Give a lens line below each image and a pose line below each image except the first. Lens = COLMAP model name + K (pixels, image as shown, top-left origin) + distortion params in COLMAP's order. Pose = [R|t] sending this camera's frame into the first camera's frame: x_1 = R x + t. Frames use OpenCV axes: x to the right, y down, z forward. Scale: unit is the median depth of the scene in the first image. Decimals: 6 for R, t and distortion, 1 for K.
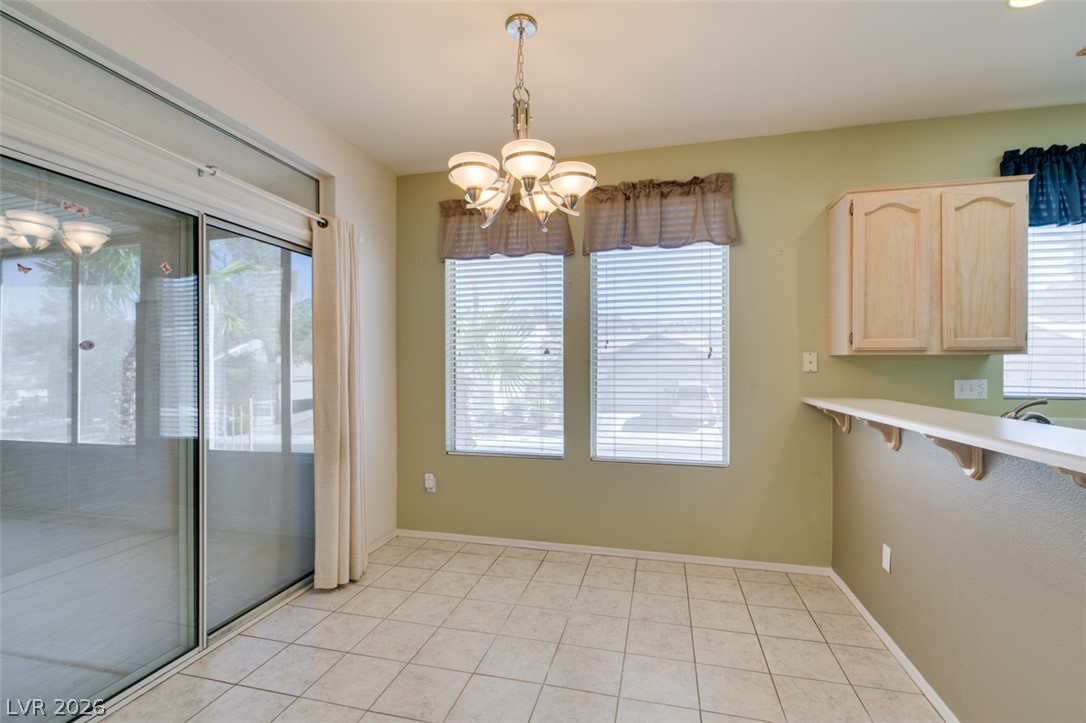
lens RADIAL K [[487.1, 0, 539.8], [0, 487.1, 363.1], [0, 0, 1]] dist [0.001624, -0.000230]
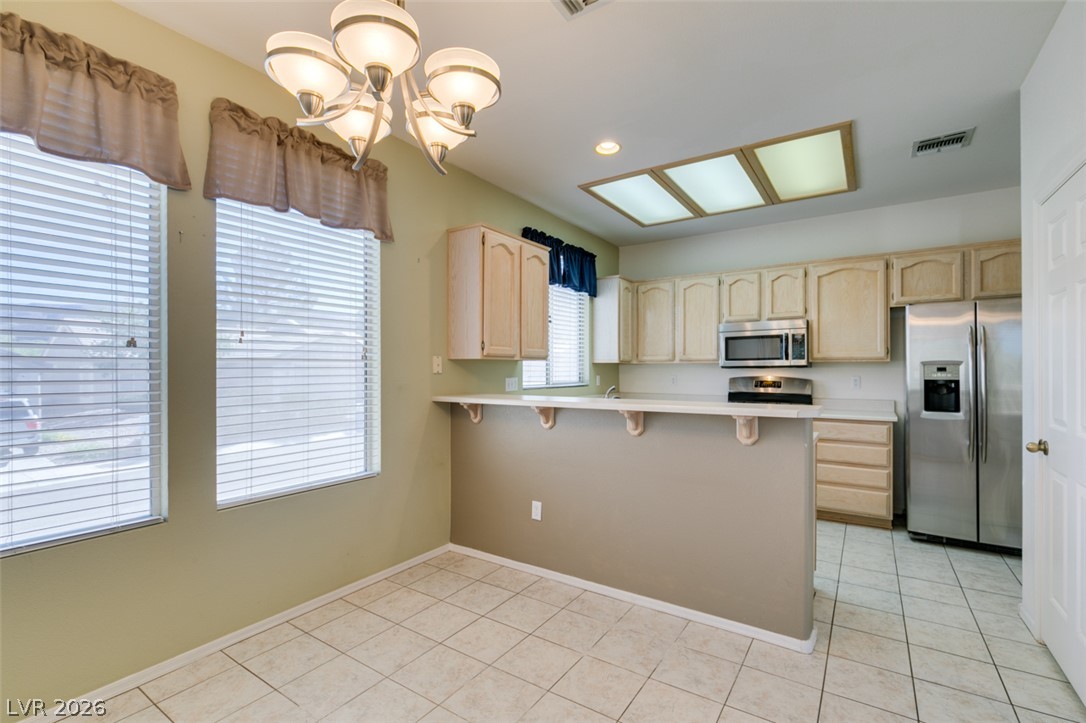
lens RADIAL K [[487.1, 0, 542.2], [0, 487.1, 367.0], [0, 0, 1]] dist [0.001624, -0.000230]
pose [[0.339708, 0.003471, 0.940525, -0.410205], [-0.004226, 0.999989, -0.002164, 0.004633], [-0.940522, -0.003240, 0.339719, 0.396265]]
